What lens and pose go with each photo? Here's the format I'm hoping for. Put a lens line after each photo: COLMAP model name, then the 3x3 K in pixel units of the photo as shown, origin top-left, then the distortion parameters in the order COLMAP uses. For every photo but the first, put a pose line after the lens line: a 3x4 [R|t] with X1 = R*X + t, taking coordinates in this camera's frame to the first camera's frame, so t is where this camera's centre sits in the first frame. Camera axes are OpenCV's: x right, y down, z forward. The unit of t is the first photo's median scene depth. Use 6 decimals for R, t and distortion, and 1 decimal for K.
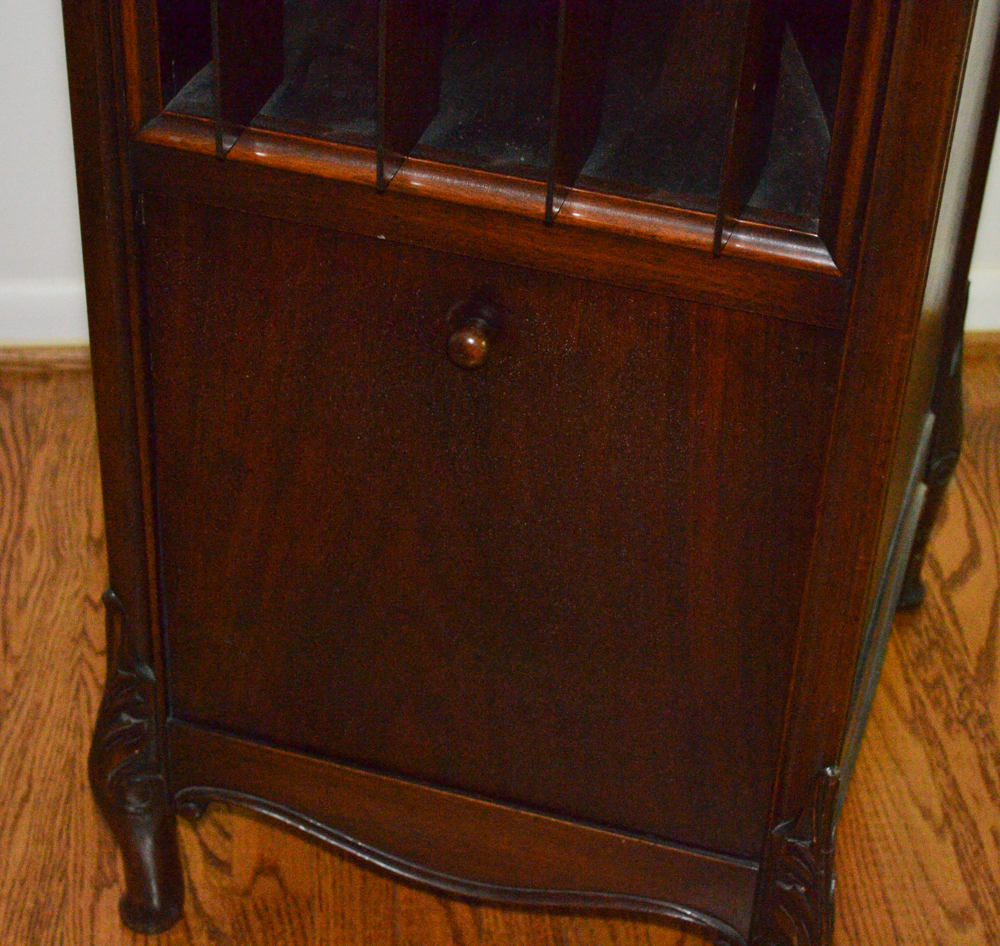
lens RADIAL K [[2441.3, 0, 453.8], [0, 2441.3, 482.3], [0, 0, 1]] dist [-0.007058, 0.000000]
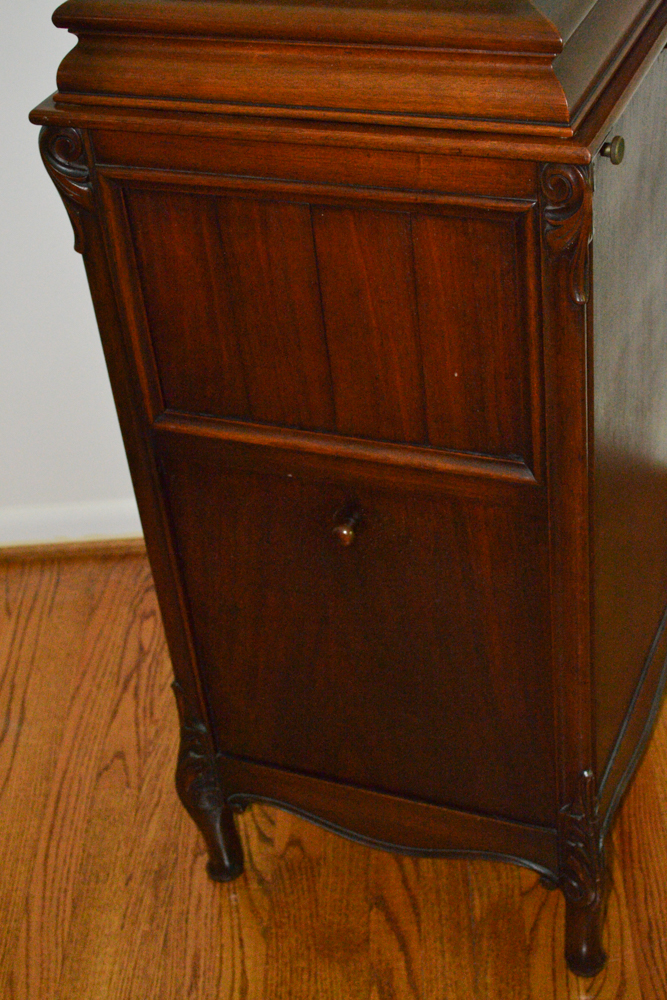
lens RADIAL K [[1579.4, 0, 367.4], [0, 1579.4, 507.7], [0, 0, 1]] dist [-0.006777, 0.000000]
pose [[0.990756, -0.051891, -0.125338, 0.131854], [0.045047, 0.997367, -0.056839, -0.008105], [0.127957, 0.050668, 0.990485, -0.091931]]
